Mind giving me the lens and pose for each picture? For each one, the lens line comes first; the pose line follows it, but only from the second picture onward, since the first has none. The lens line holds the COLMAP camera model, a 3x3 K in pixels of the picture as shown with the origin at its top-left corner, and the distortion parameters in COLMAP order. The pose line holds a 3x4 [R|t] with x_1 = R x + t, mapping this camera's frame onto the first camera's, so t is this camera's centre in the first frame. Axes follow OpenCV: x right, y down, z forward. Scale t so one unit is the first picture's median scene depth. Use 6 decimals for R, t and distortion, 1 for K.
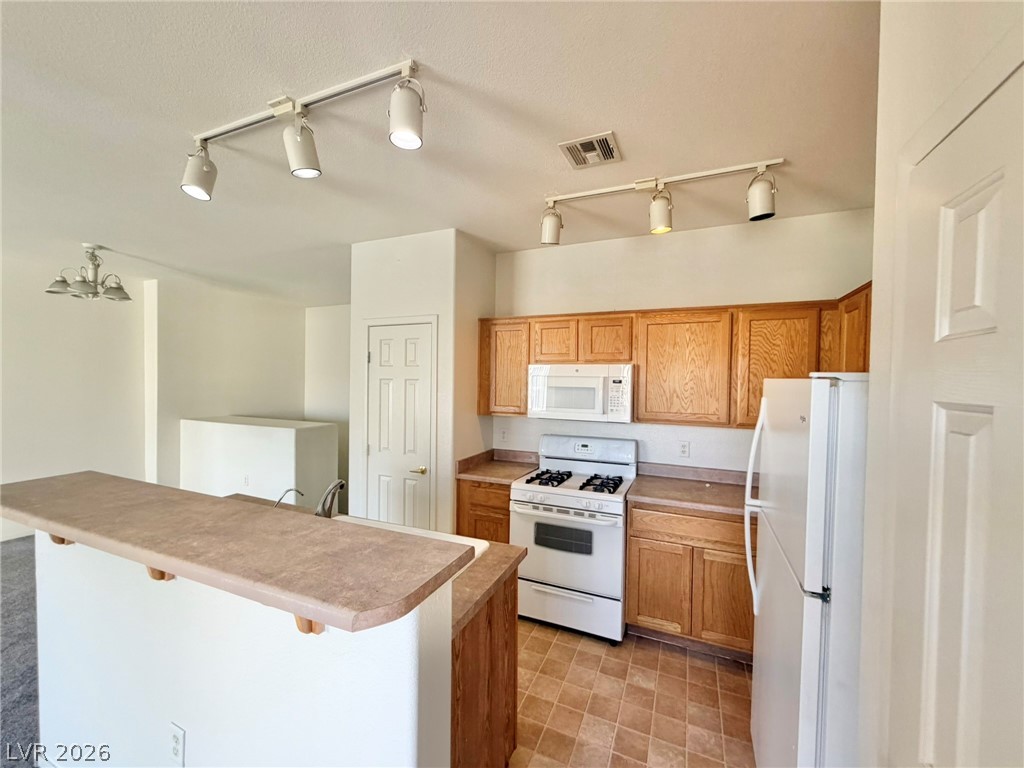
lens RADIAL K [[406.7, 0, 510.4], [0, 406.7, 387.2], [0, 0, 1]] dist [0.000341, 0.000019]
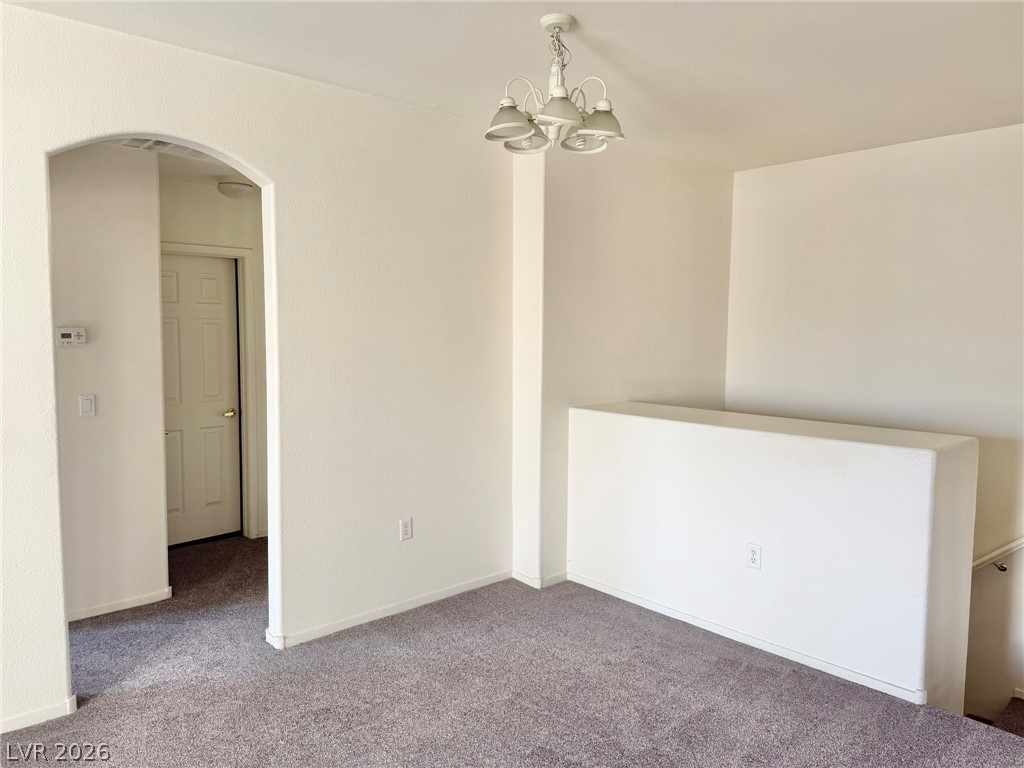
lens RADIAL K [[715.5, 0, 521.3], [0, 715.5, 384.4], [0, 0, 1]] dist [-0.010438, -0.010788]
pose [[0.910625, 0.023737, -0.412552, -0.755470], [-0.000691, 0.998435, 0.055921, 0.004761], [0.413234, -0.050638, 0.909216, 0.282042]]
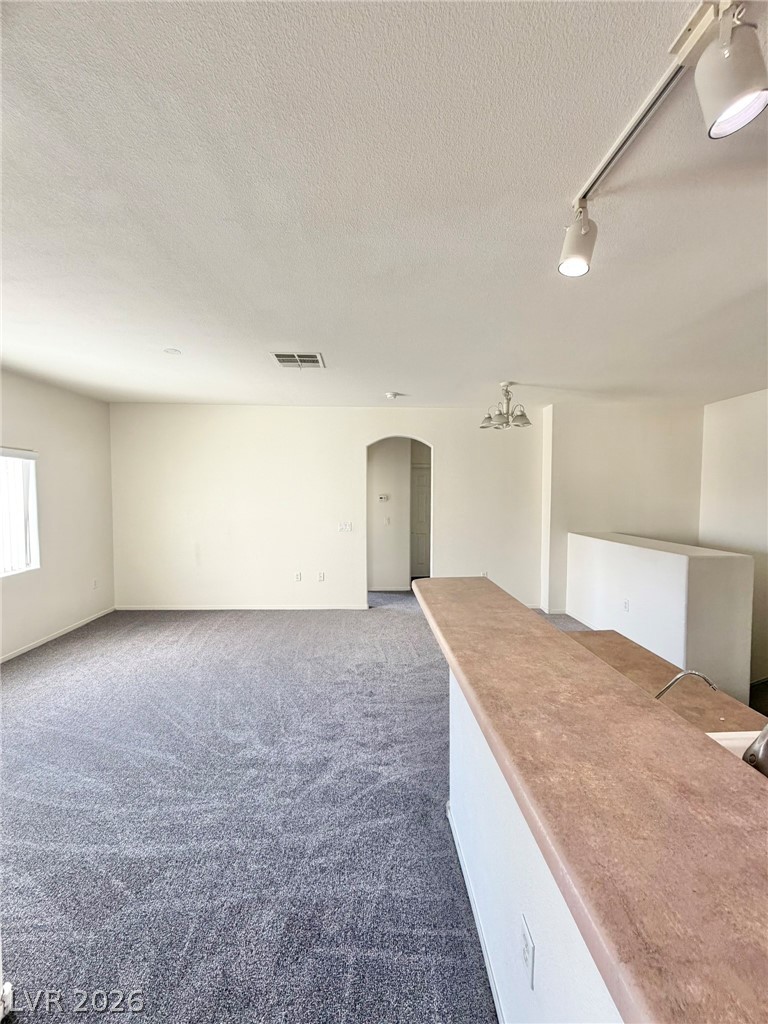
lens RADIAL K [[406.7, 0, 385.0], [0, 406.7, 509.5], [0, 0, 1]] dist [0.000341, 0.000019]
pose [[0.436633, 0.025165, -0.899288, -0.096511], [-0.012483, 0.999682, 0.021914, 0.002237], [0.899553, 0.001658, 0.436809, 0.156579]]
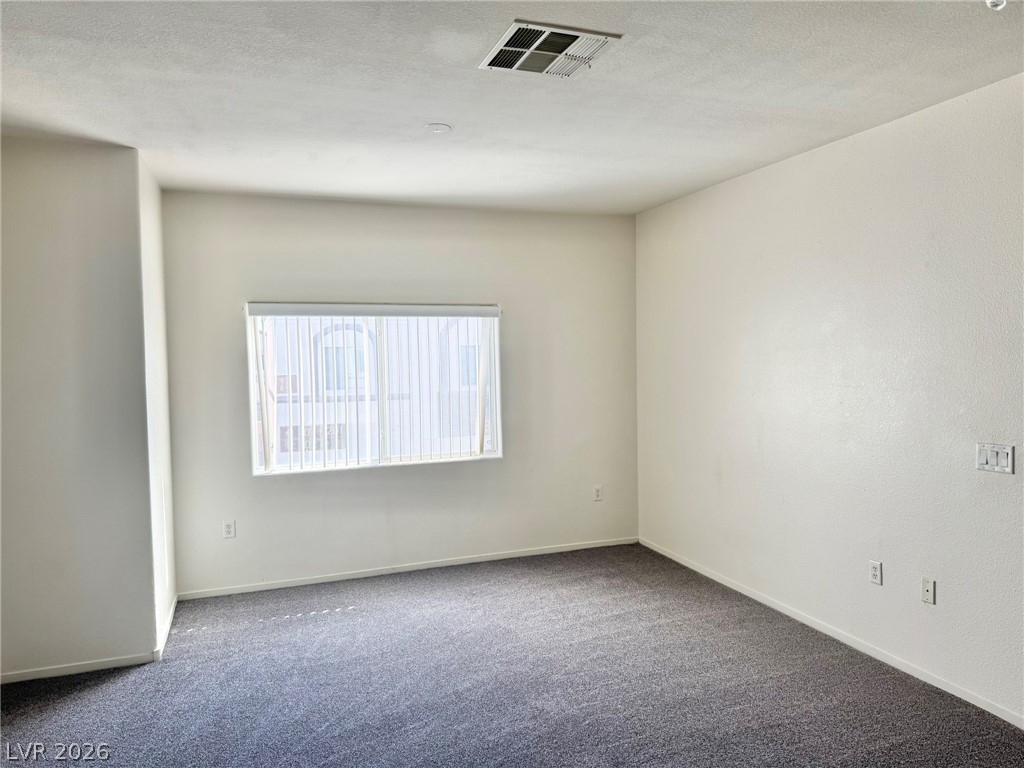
lens RADIAL K [[715.5, 0, 529.3], [0, 715.5, 382.8], [0, 0, 1]] dist [-0.010438, -0.010788]
pose [[-0.728528, 0.027665, -0.684457, -0.567693], [-0.003454, 0.999023, 0.044056, -0.025645], [0.685007, 0.034460, -0.727721, 0.960145]]
